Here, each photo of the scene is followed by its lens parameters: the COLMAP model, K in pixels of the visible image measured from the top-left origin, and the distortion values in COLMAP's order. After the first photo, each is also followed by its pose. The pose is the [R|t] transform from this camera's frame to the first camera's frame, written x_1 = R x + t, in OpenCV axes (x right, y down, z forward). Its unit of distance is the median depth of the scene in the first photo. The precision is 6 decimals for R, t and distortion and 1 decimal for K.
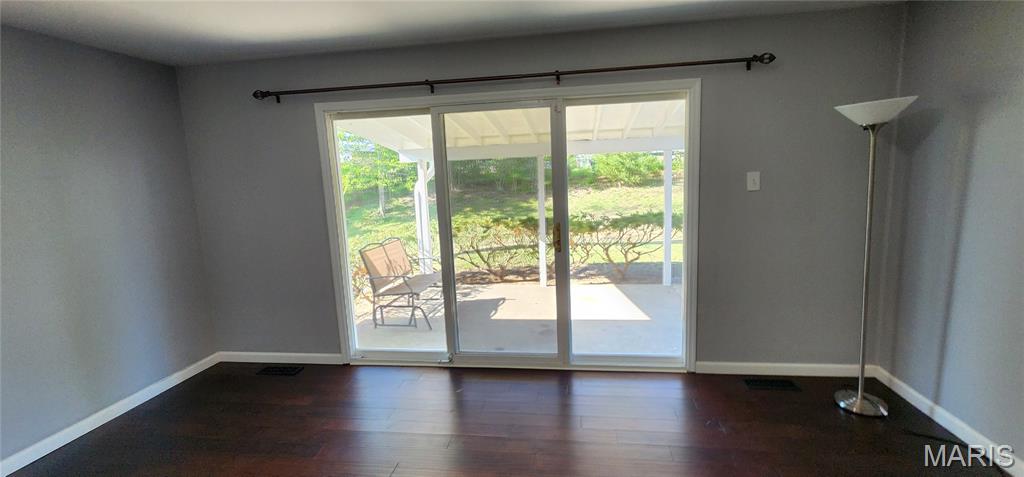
lens RADIAL K [[462.3, 0, 512.0], [0, 462.3, 238.5], [0, 0, 1]] dist [0.000210, -0.000312]
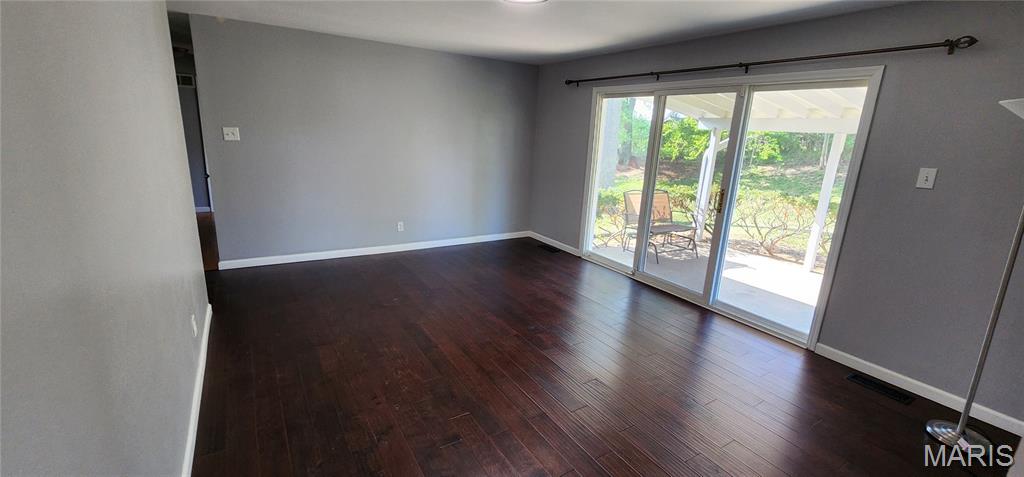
lens RADIAL K [[427.0, 0, 520.1], [0, 427.0, 237.8], [0, 0, 1]] dist [-0.001558, -0.001082]
pose [[0.654514, 0.256649, -0.711156, 0.571843], [-0.199709, 0.965900, 0.164781, 0.012066], [0.729196, 0.034173, 0.683451, -0.156291]]
